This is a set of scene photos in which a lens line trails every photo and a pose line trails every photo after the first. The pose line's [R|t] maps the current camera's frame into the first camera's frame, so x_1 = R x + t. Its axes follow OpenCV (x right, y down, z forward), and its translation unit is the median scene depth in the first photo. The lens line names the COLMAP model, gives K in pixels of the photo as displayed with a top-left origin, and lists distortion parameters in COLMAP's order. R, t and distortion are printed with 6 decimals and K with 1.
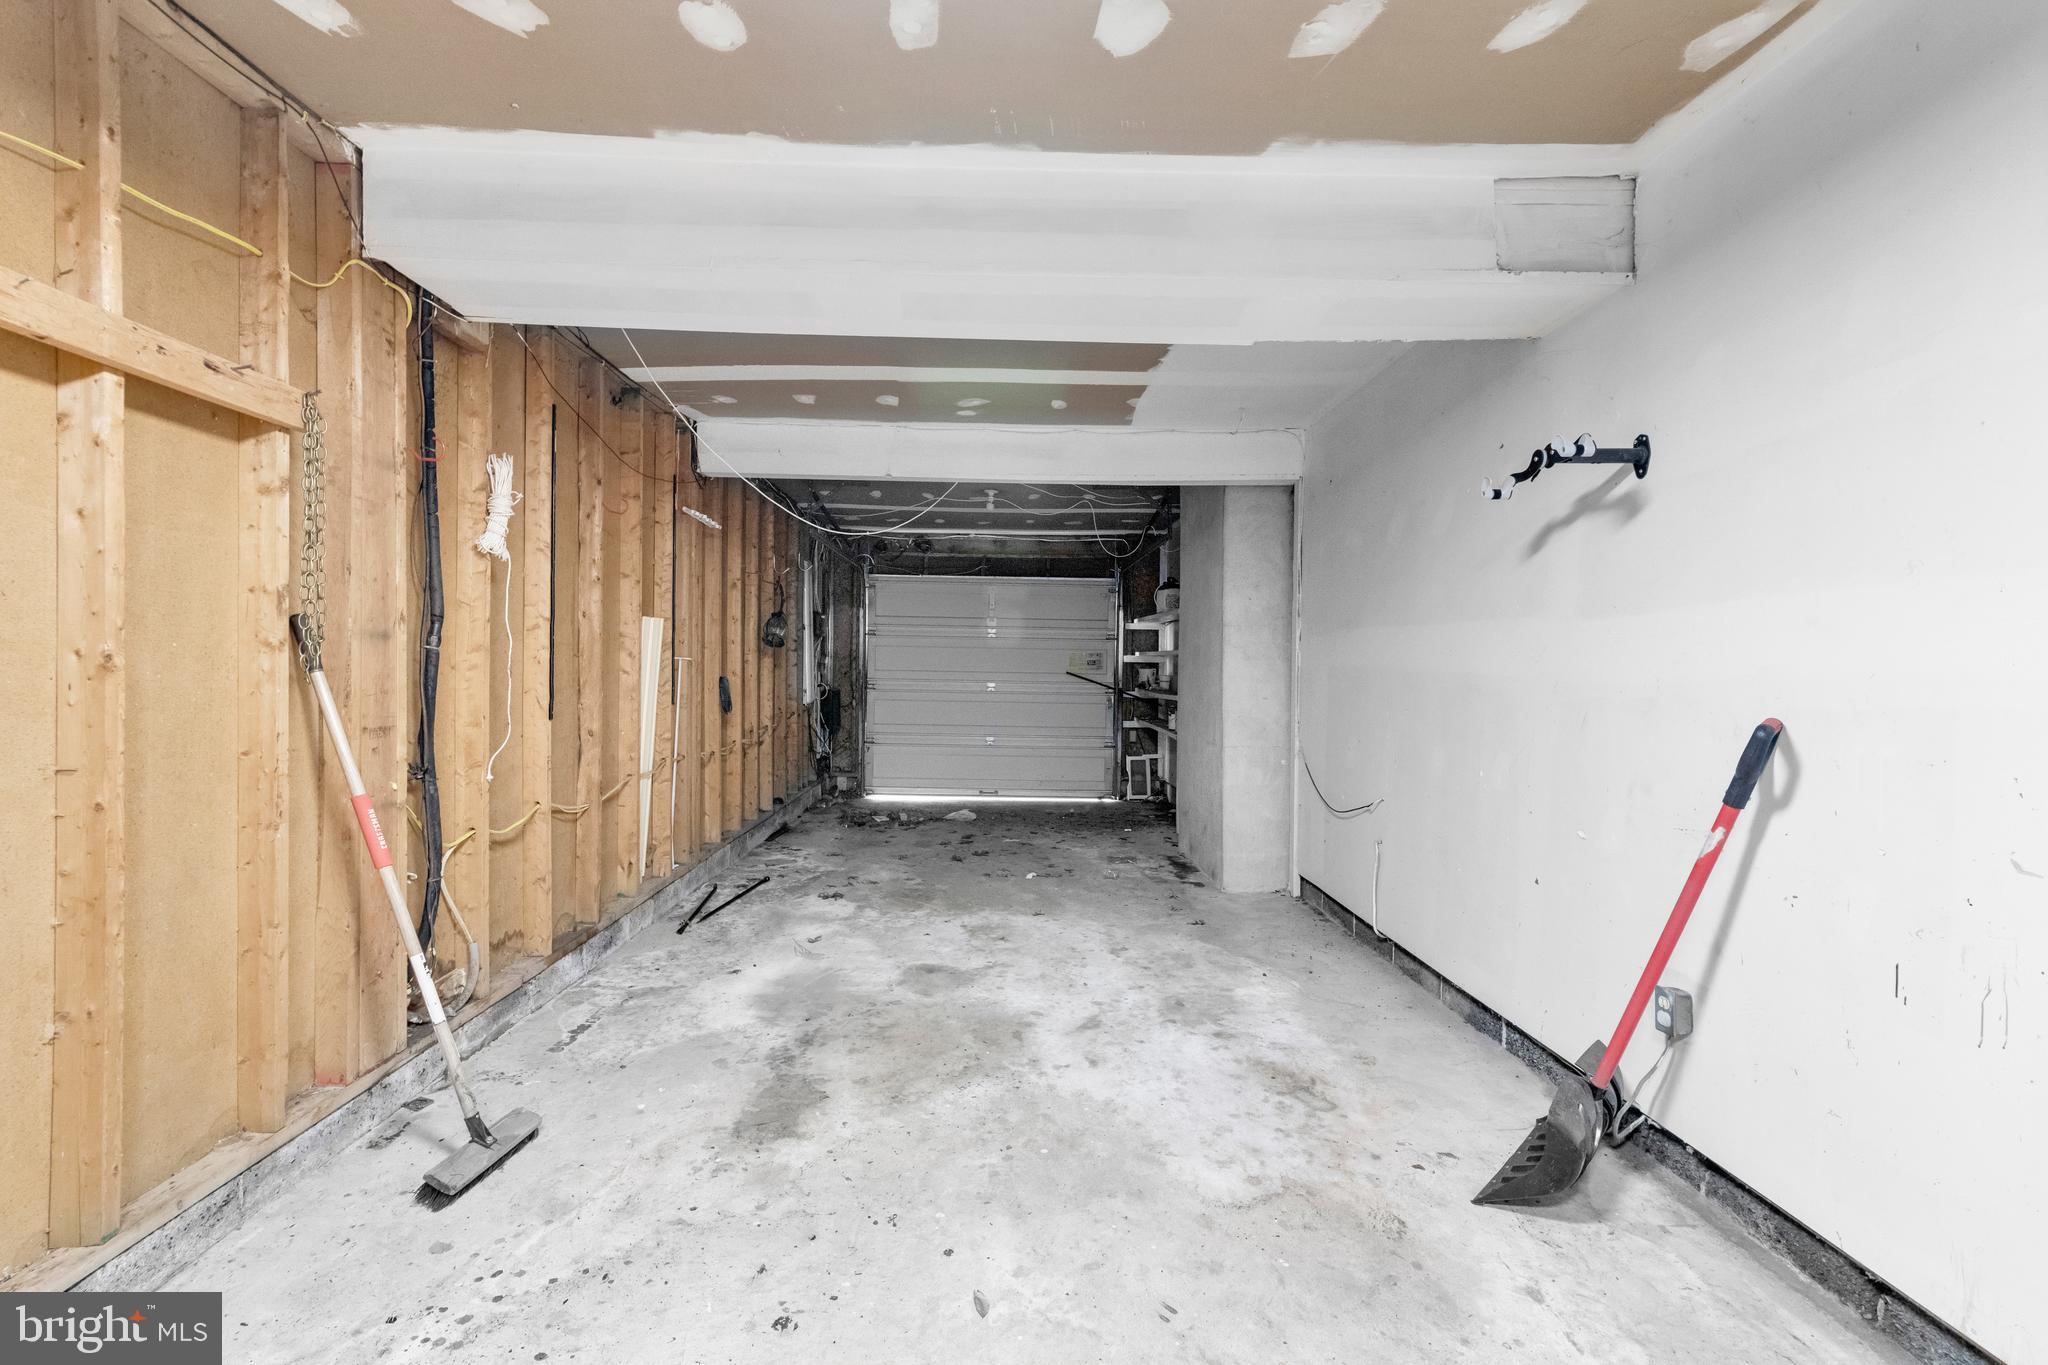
lens RADIAL K [[953.2, 0, 1024.0], [0, 953.2, 682.5], [0, 0, 1]] dist [-0.001240, -0.000321]
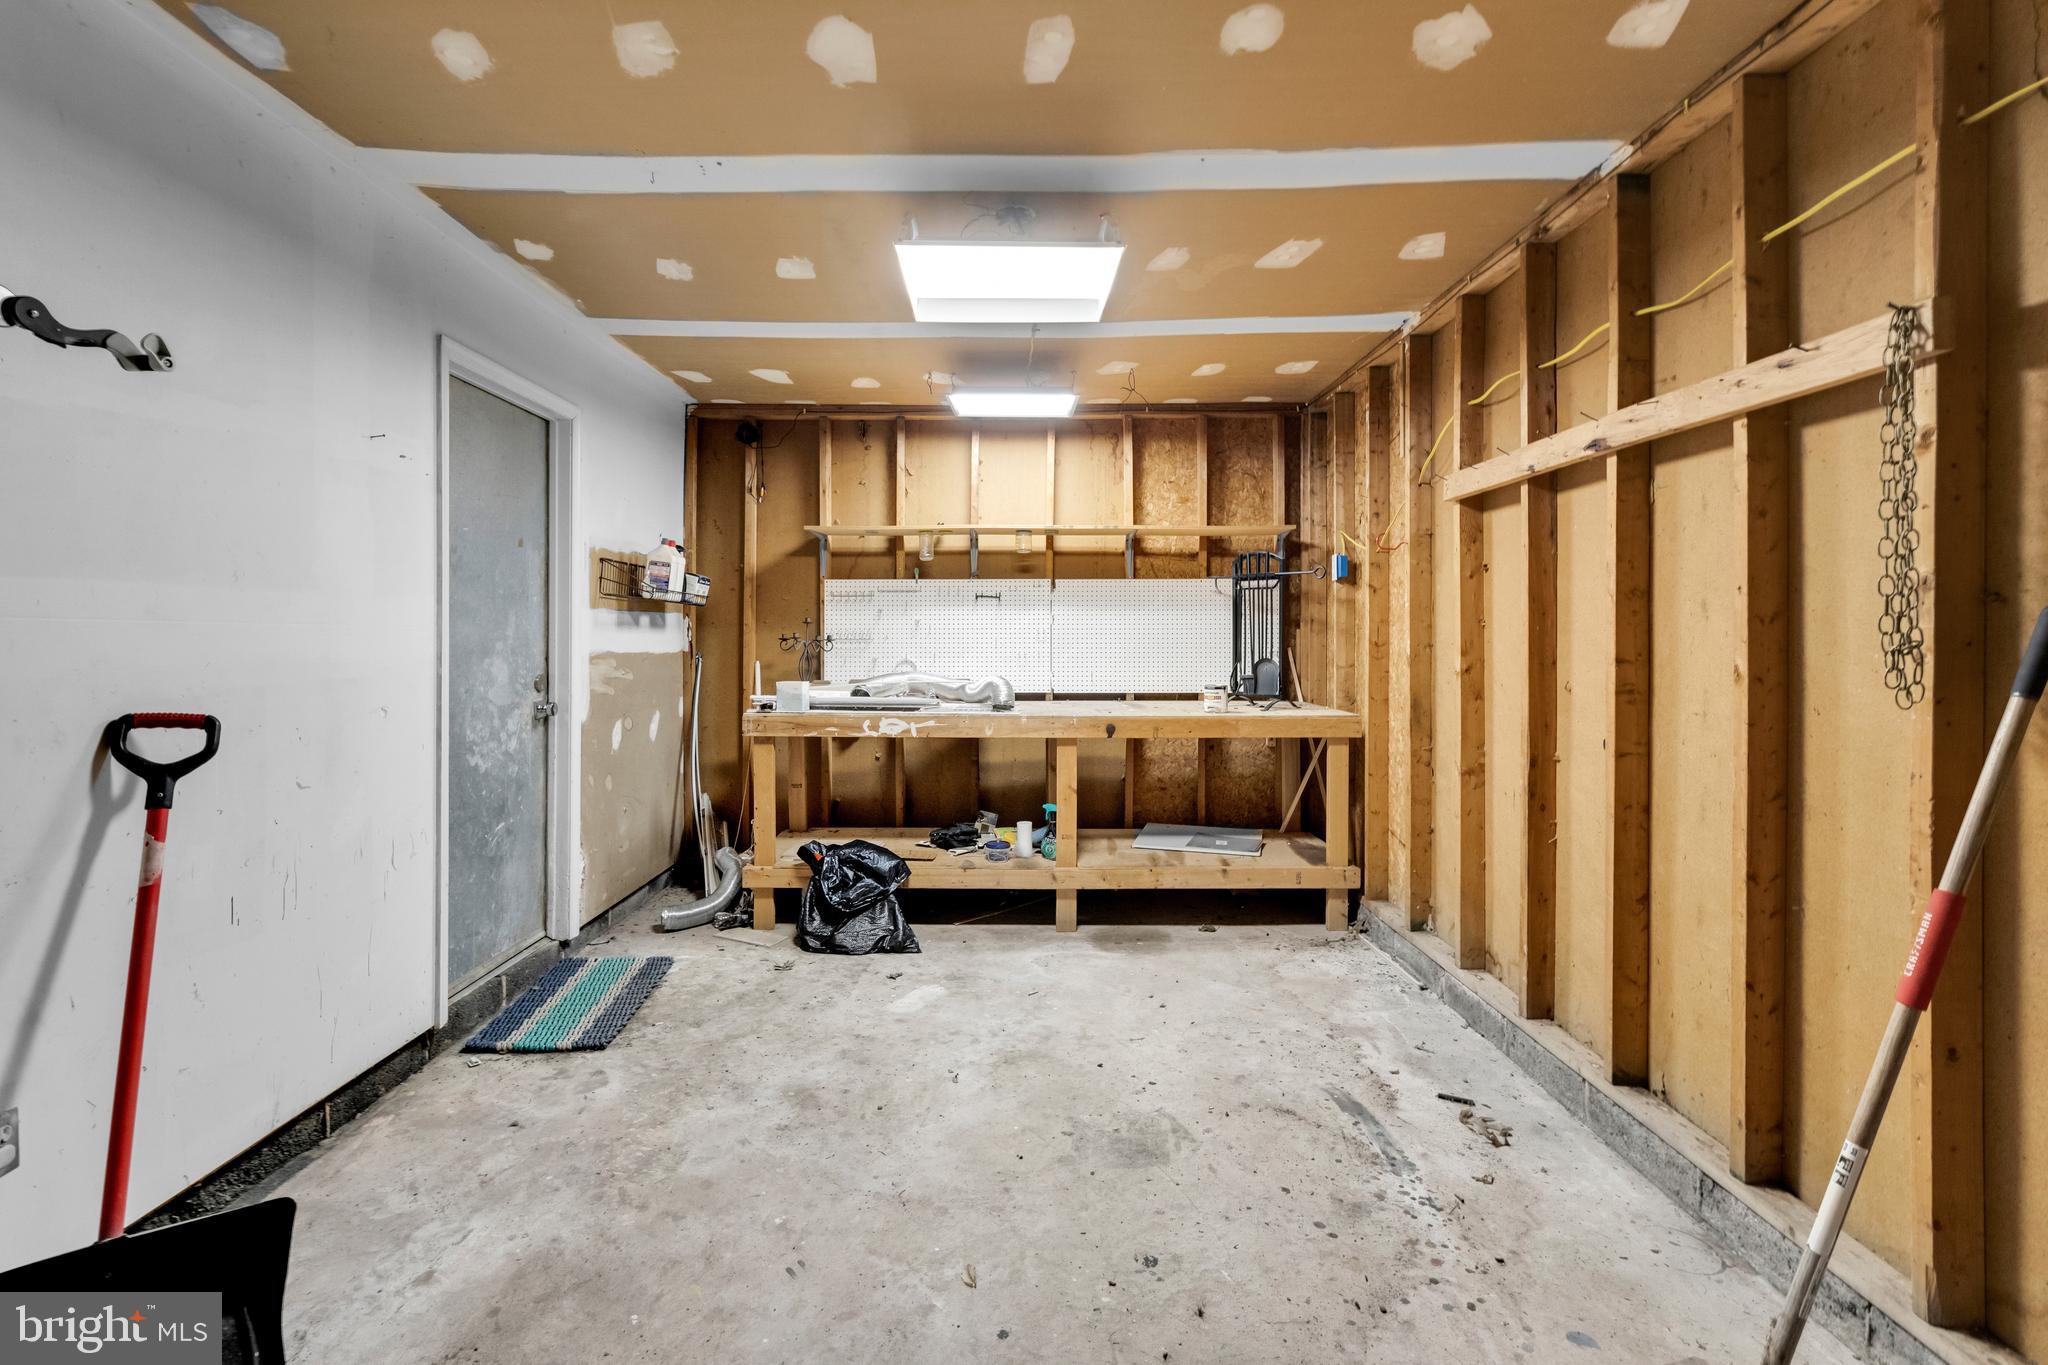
lens RADIAL K [[885.1, 0, 1026.7], [0, 885.1, 633.4], [0, 0, 1]] dist [-0.000298, -0.000036]
pose [[-0.999715, -0.012710, 0.020232, -0.122404], [-0.012617, 0.999909, 0.004738, -0.060547], [-0.020291, 0.004481, -0.999784, 2.031005]]
